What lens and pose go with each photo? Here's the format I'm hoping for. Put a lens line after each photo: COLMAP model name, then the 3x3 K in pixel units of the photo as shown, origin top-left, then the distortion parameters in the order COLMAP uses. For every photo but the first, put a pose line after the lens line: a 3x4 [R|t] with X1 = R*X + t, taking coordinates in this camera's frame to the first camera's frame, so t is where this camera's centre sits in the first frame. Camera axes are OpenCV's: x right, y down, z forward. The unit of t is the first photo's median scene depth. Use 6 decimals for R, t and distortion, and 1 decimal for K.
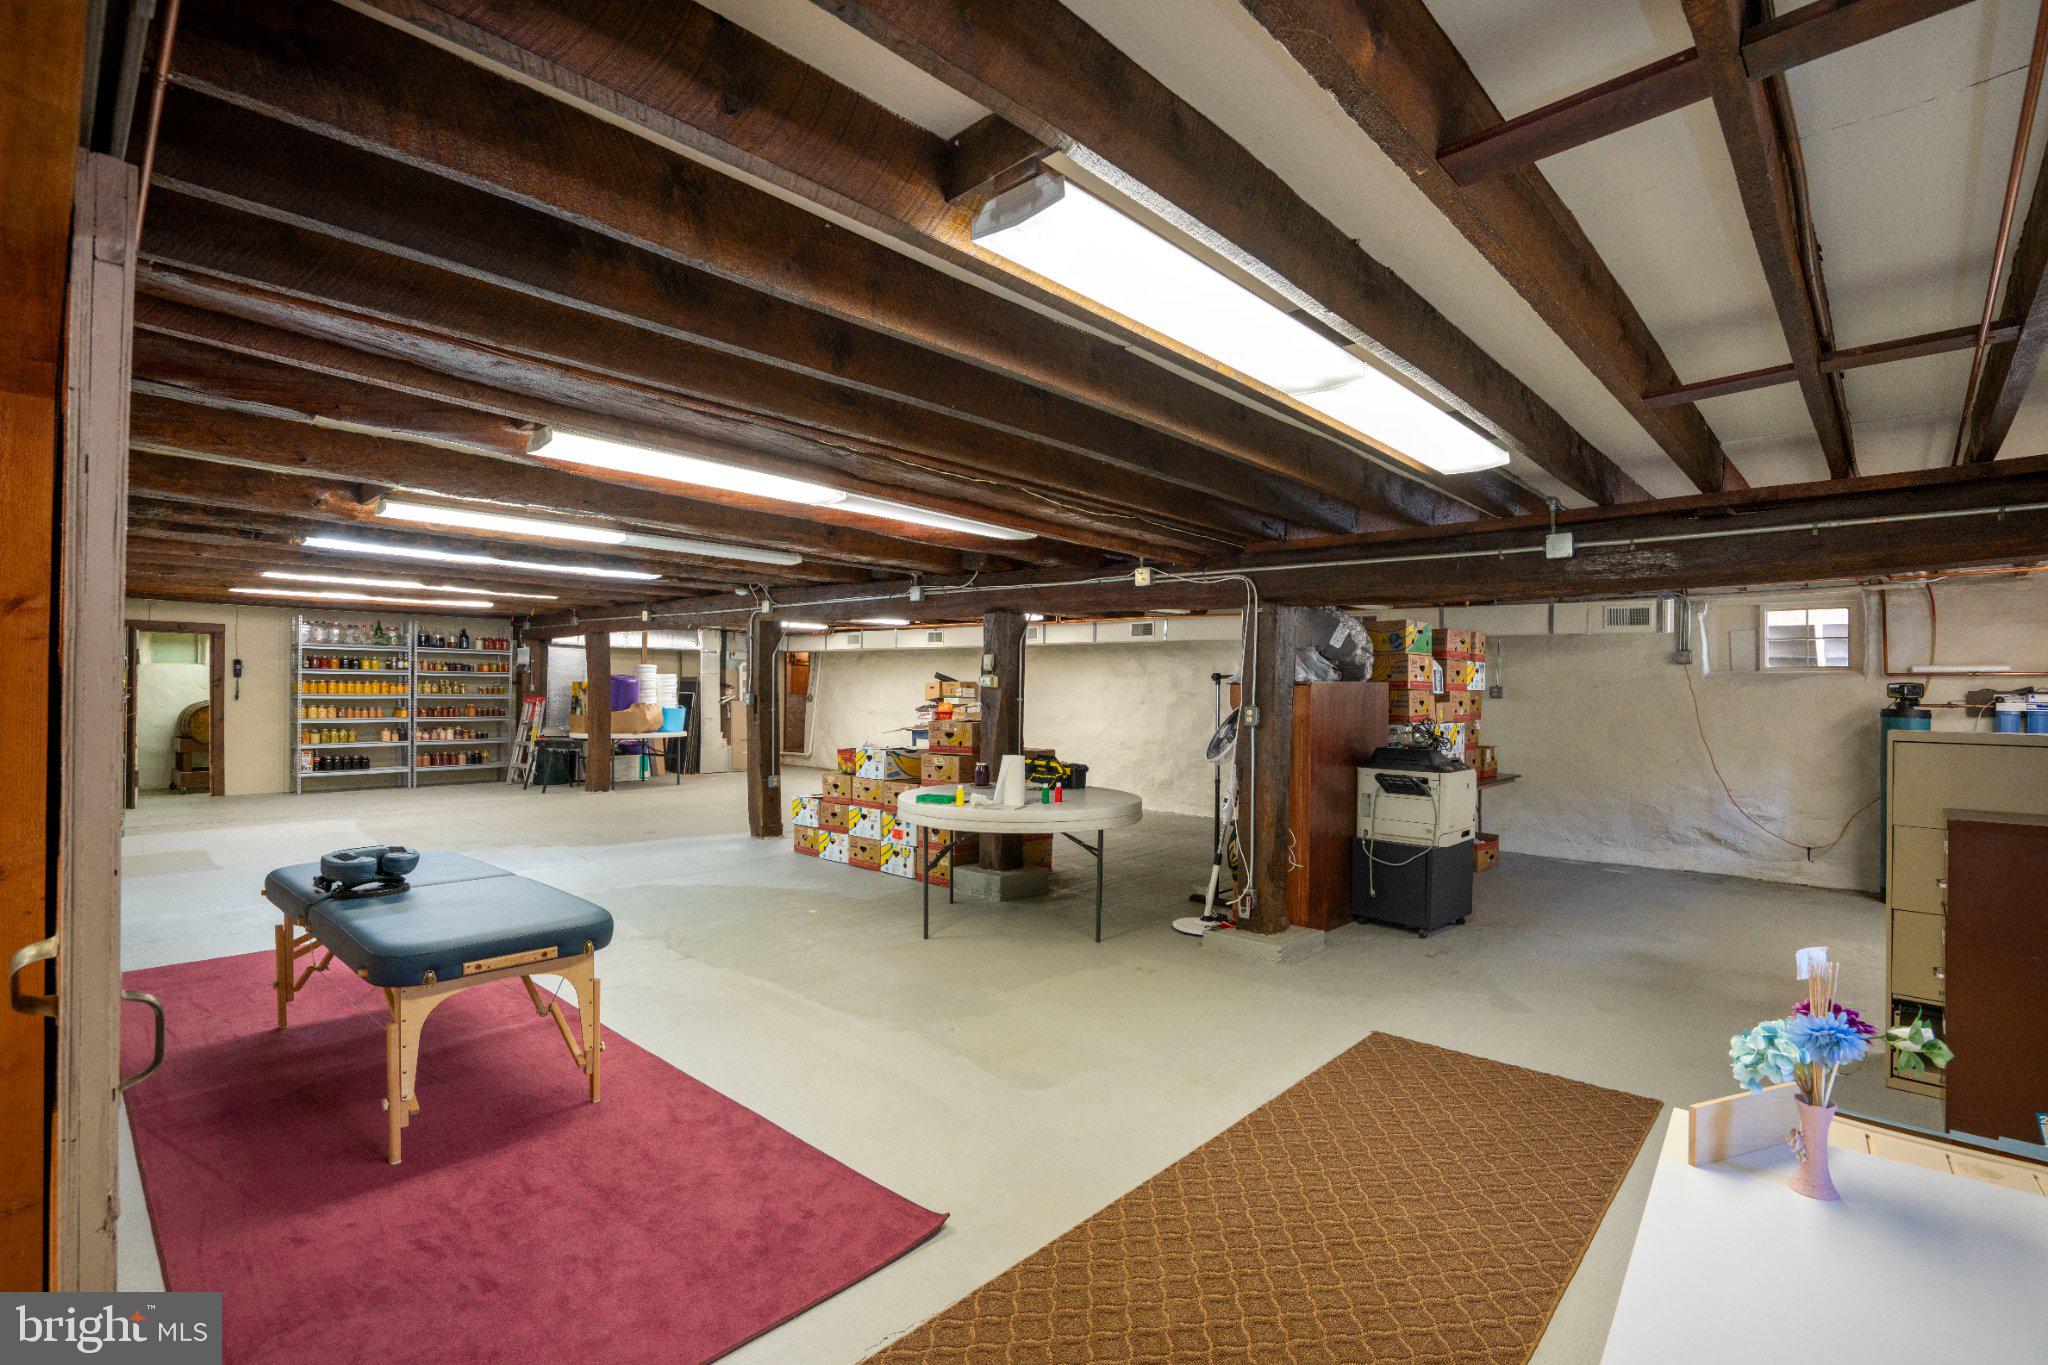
lens RADIAL K [[949.1, 0, 1021.5], [0, 949.1, 686.3], [0, 0, 1]] dist [-0.060837, 0.025838]
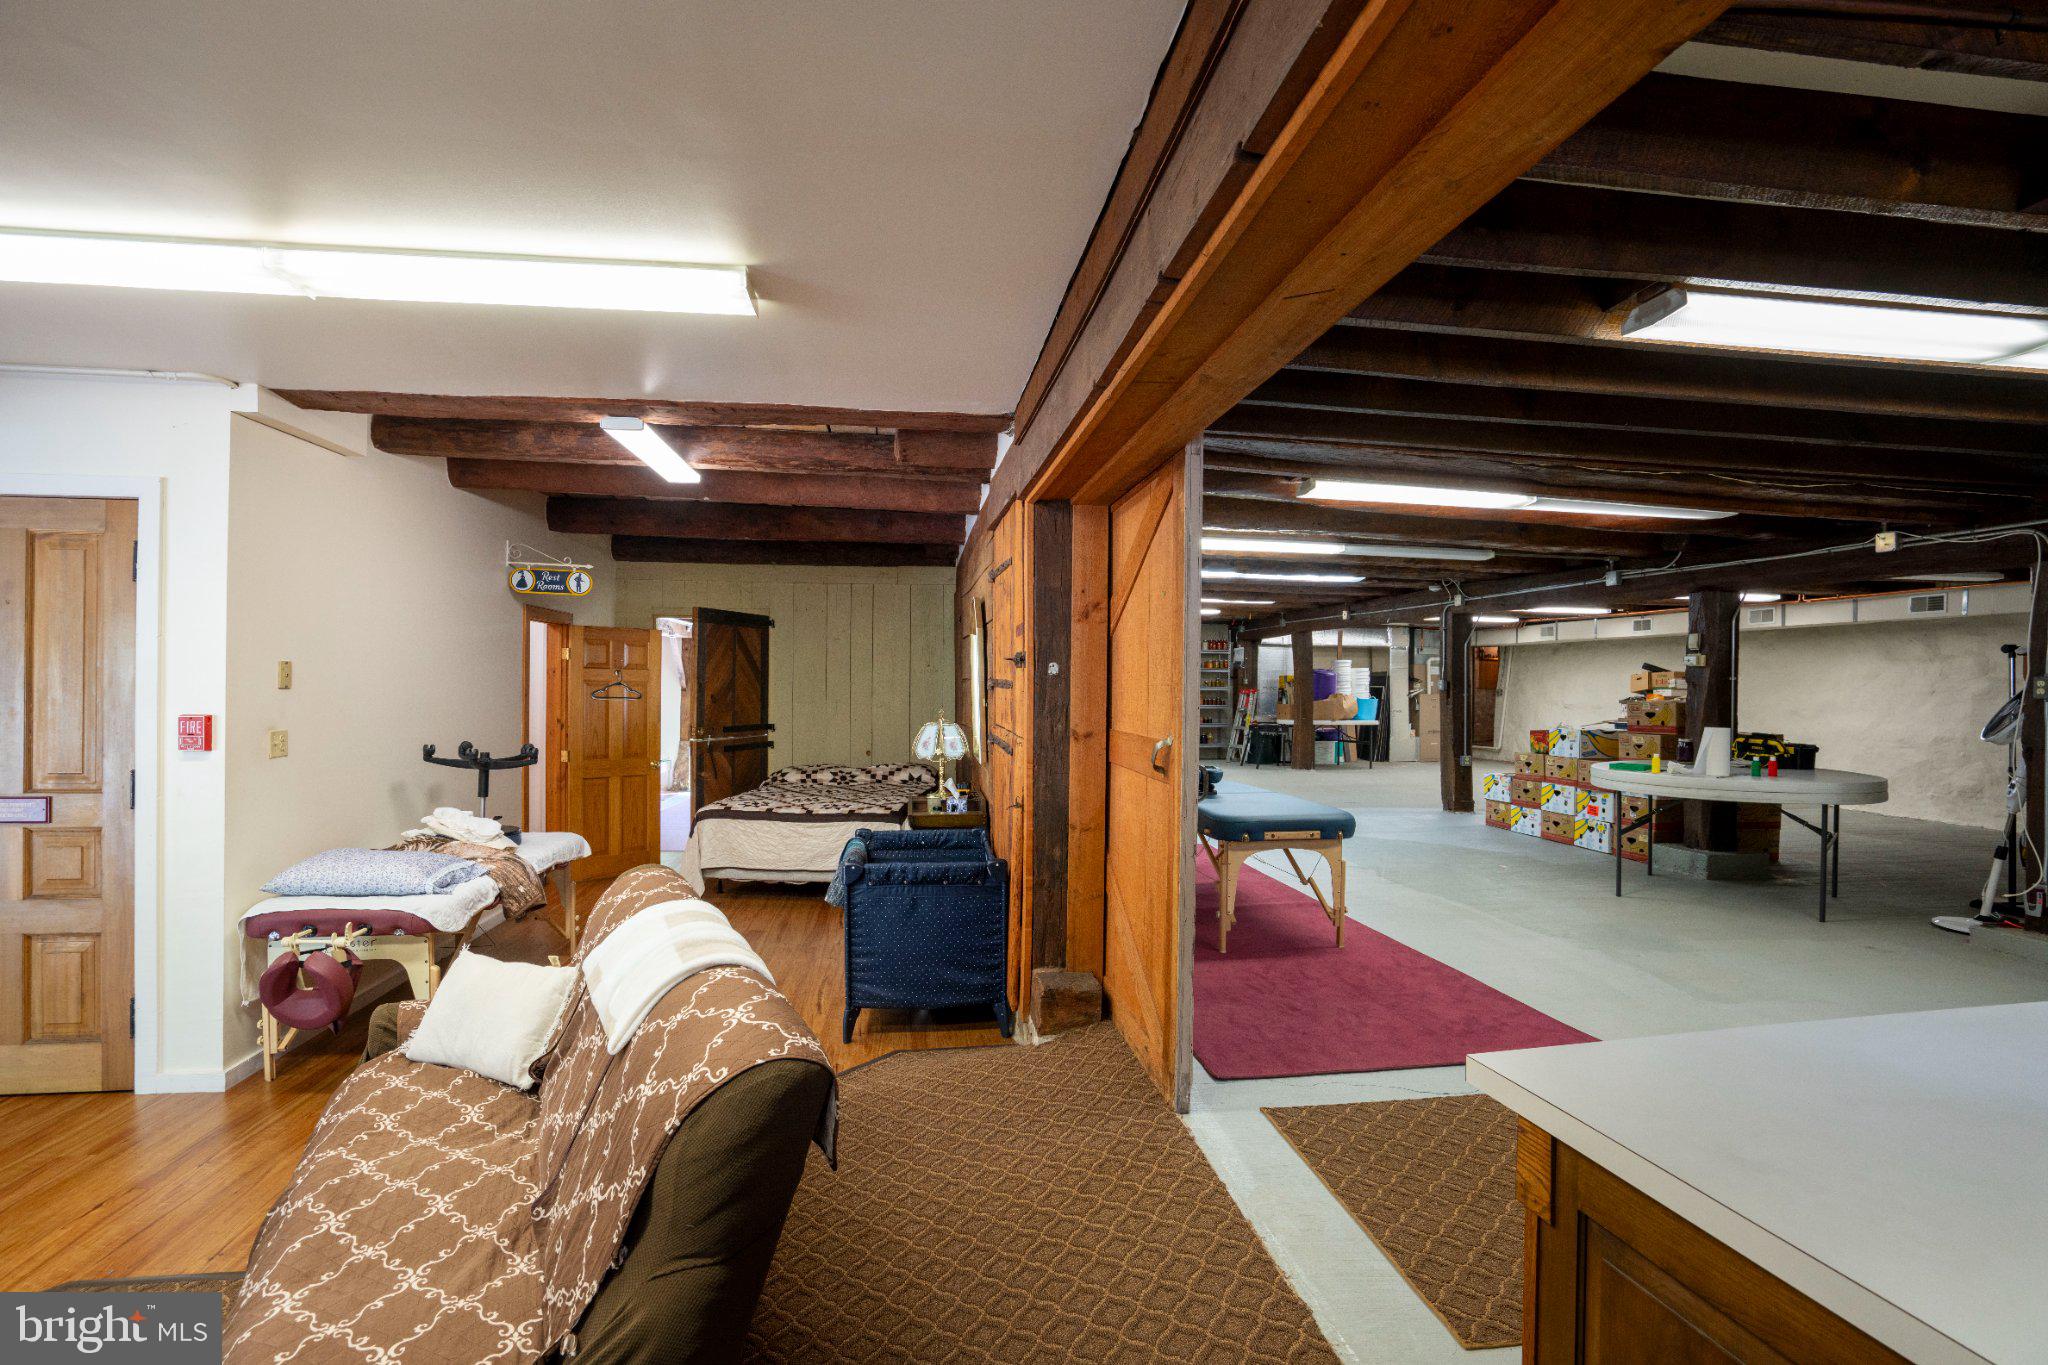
lens RADIAL K [[949.1, 0, 1021.5], [0, 949.1, 686.3], [0, 0, 1]] dist [-0.060837, 0.025838]
pose [[0.771214, -0.002591, -0.636570, 0.035247], [-0.000762, 0.999987, -0.004994, 0.024476], [0.636575, 0.004337, 0.771202, -0.184574]]
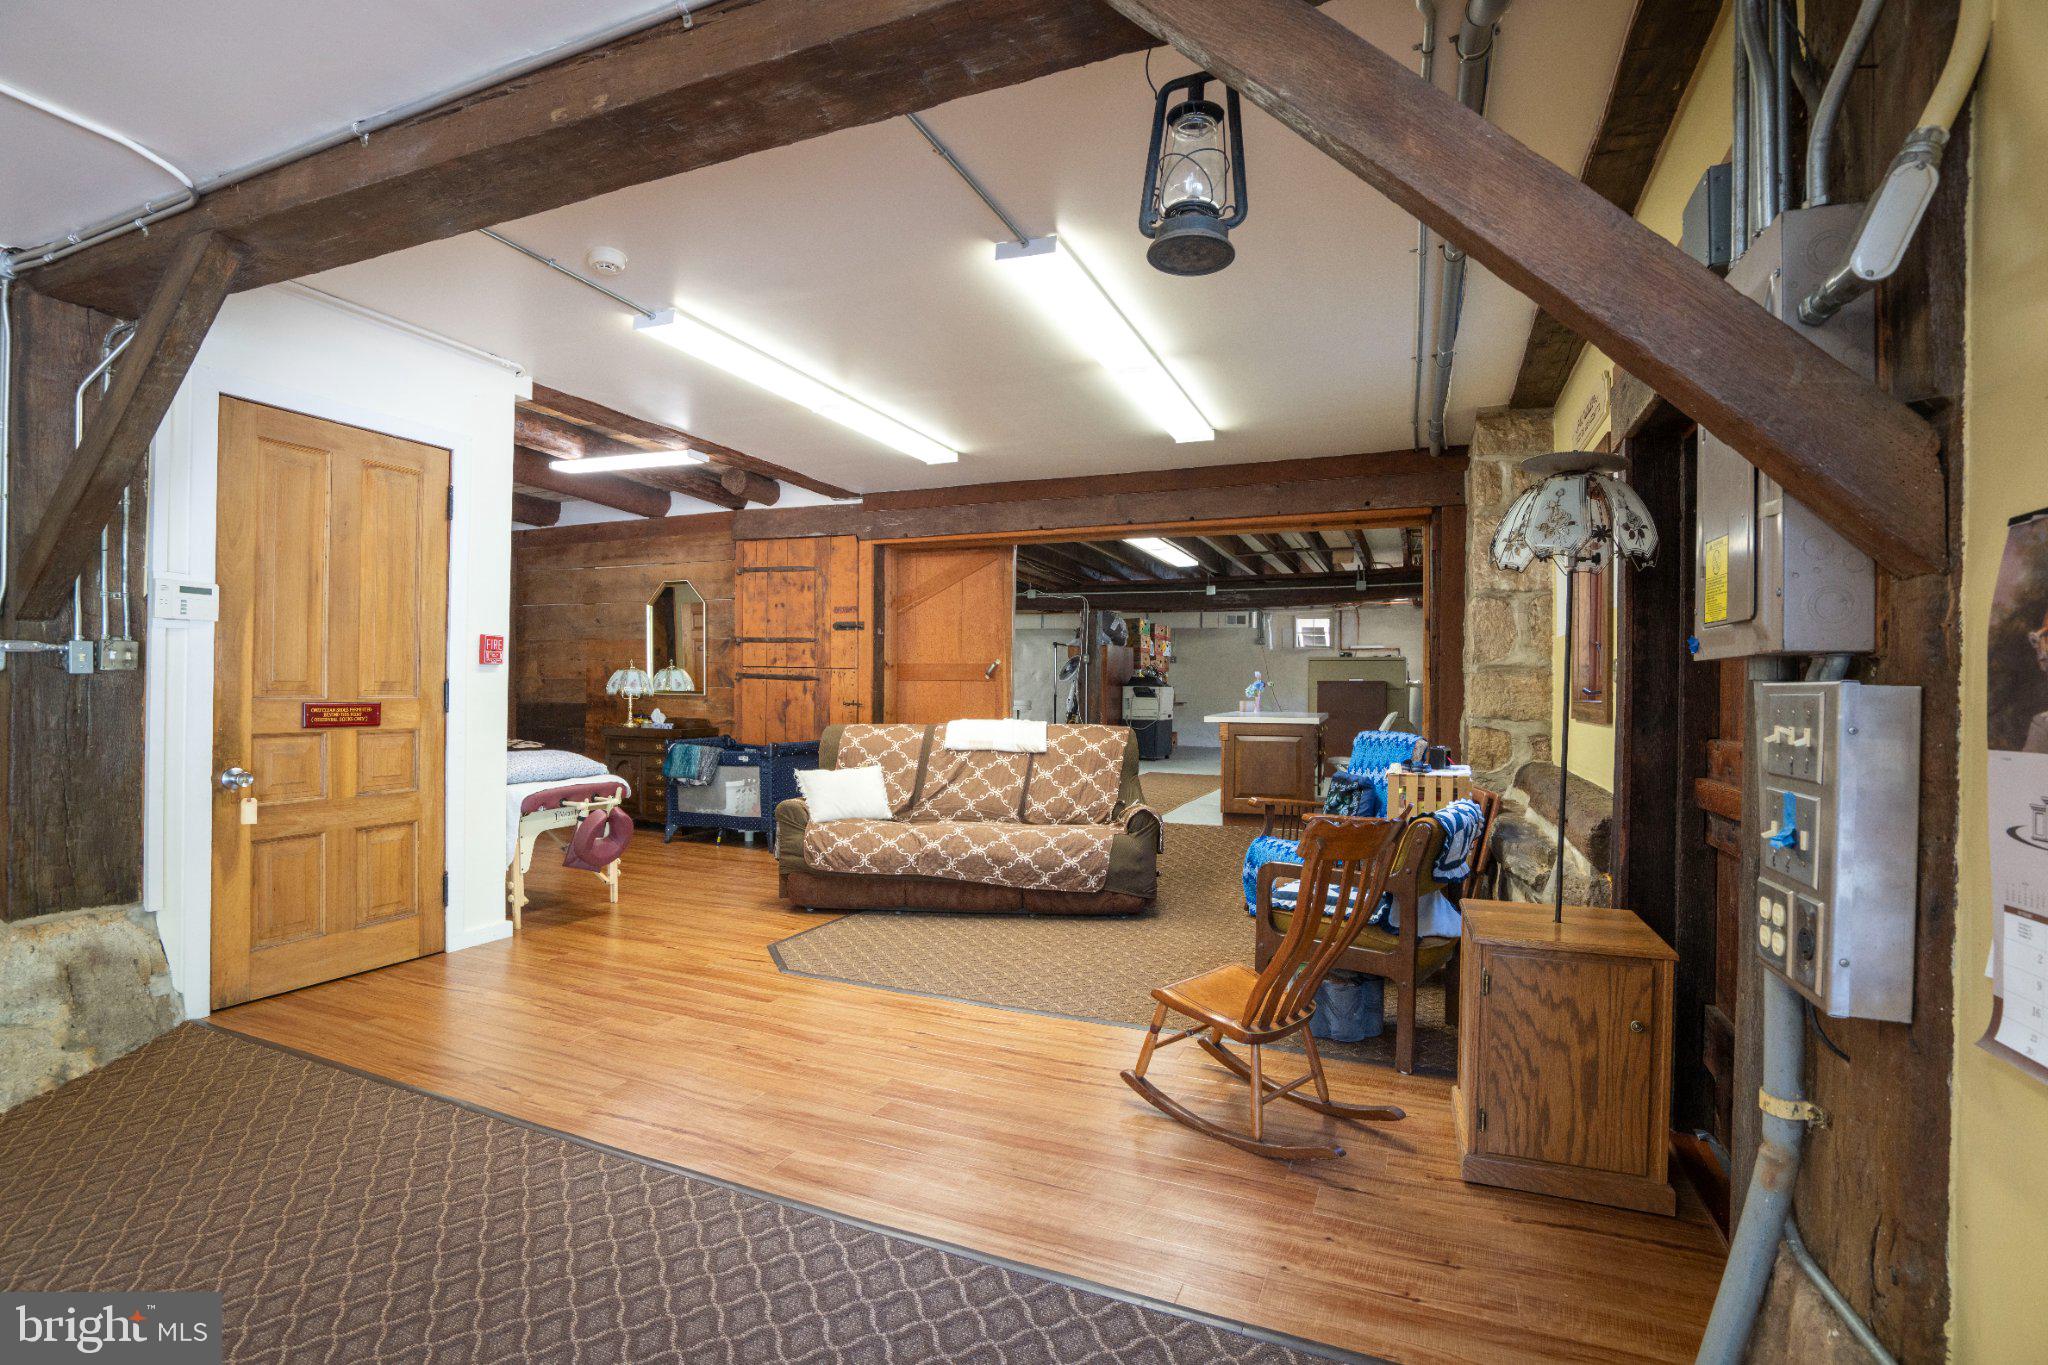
lens RADIAL K [[949.1, 0, 1021.5], [0, 949.1, 686.3], [0, 0, 1]] dist [-0.060837, 0.025838]
pose [[0.940500, 0.003159, 0.339780, -0.464150], [-0.003633, 0.999993, 0.000760, 0.066968], [-0.339775, -0.001950, 0.940505, -0.742296]]
